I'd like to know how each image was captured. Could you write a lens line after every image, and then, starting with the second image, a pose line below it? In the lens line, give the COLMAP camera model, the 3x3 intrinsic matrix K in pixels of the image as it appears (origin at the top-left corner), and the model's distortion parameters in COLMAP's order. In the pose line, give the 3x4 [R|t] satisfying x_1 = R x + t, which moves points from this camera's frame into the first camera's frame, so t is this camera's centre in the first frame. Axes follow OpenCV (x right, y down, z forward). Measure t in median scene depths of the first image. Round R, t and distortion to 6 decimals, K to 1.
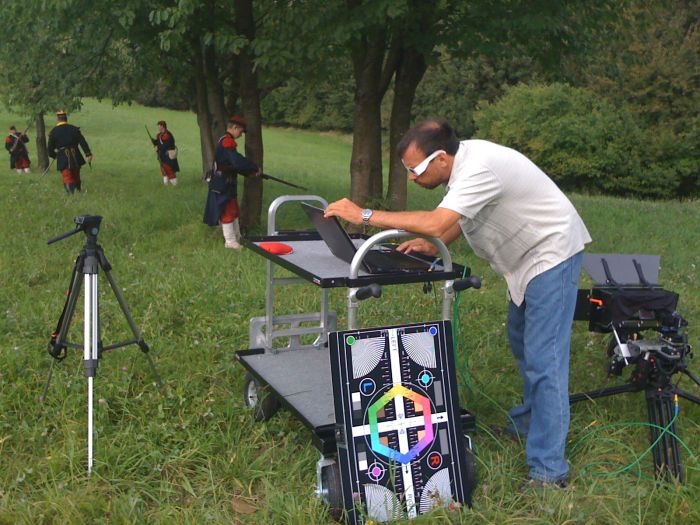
lens RADIAL K [[753.8, 0, 350.0], [0, 753.8, 262.5], [0, 0, 1]] dist [0.099858, -0.365647]
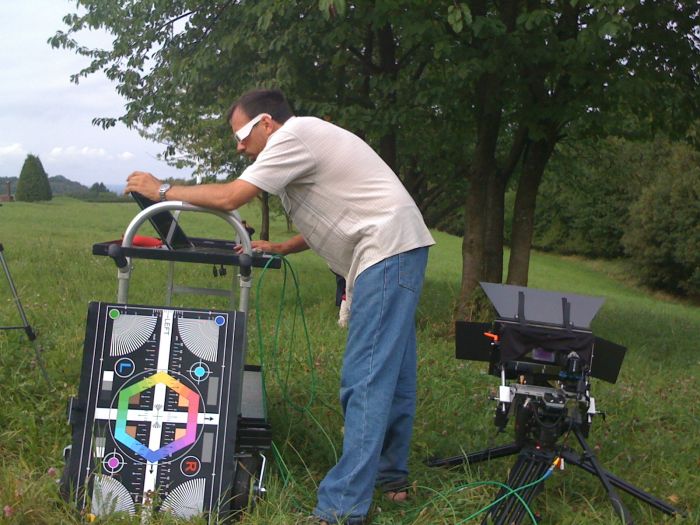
lens RADIAL K [[753.8, 0, 350.0], [0, 753.8, 262.5], [0, 0, 1]] dist [0.099858, -0.365647]
pose [[0.944016, 0.068896, -0.322625, 0.543875], [-0.119509, 0.982944, -0.139782, 0.131583], [0.307491, 0.170513, 0.936149, 0.206356]]
